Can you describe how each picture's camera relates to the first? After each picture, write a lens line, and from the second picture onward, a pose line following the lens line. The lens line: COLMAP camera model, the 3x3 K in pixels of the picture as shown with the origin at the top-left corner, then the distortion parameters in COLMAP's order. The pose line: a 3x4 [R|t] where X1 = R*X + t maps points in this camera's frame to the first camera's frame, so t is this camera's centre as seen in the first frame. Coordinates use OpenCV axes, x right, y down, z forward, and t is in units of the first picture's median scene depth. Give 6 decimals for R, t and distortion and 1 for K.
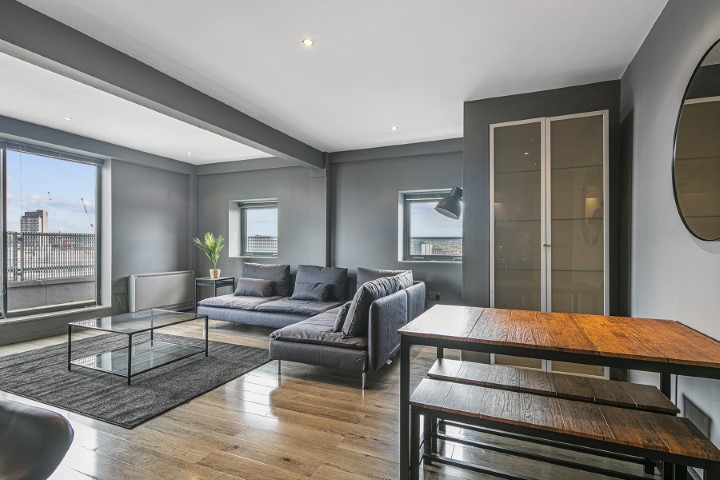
lens RADIAL K [[353.6, 0, 360.0], [0, 353.6, 240.0], [0, 0, 1]] dist [0.000429, 0.000066]
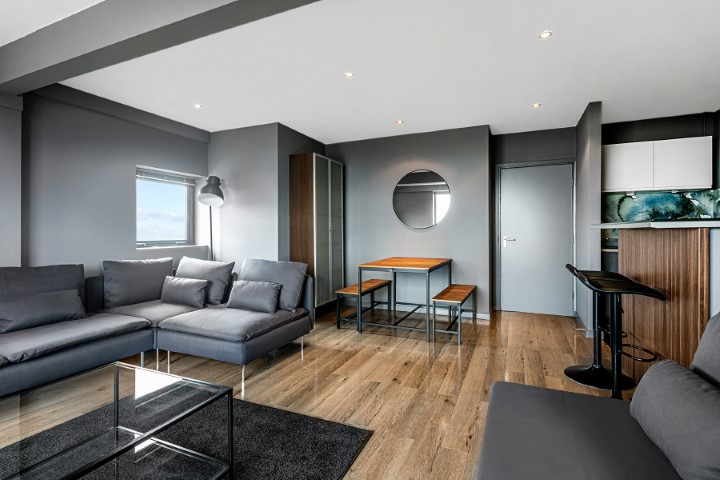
lens RADIAL K [[350.8, 0, 361.2], [0, 350.8, 230.9], [0, 0, 1]] dist [-0.000475, -0.000156]
pose [[0.010860, -0.002529, 0.999938, -1.319769], [-0.017790, 0.999838, 0.002722, 0.009257], [-0.999783, -0.017818, 0.010813, 0.873144]]
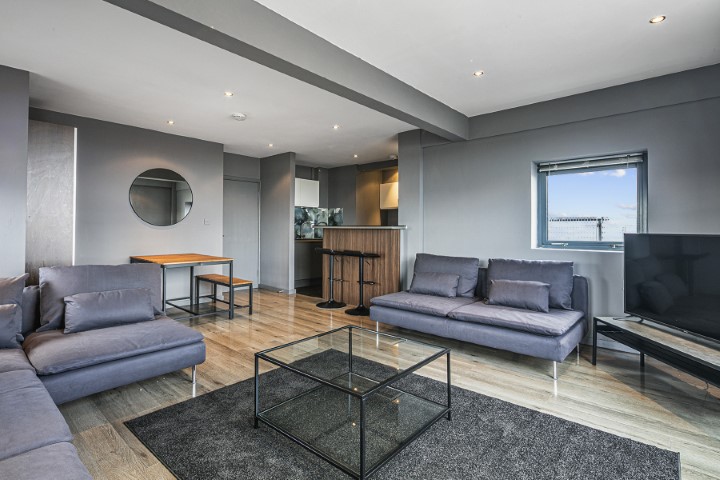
lens RADIAL K [[357.9, 0, 360.1], [0, 357.9, 226.9], [0, 0, 1]] dist [0.000213, -0.000018]
pose [[-0.951231, -0.008202, 0.308370, -1.061273], [-0.015986, 0.999614, -0.022723, 0.025128], [-0.308065, -0.026544, -0.950995, 2.094743]]
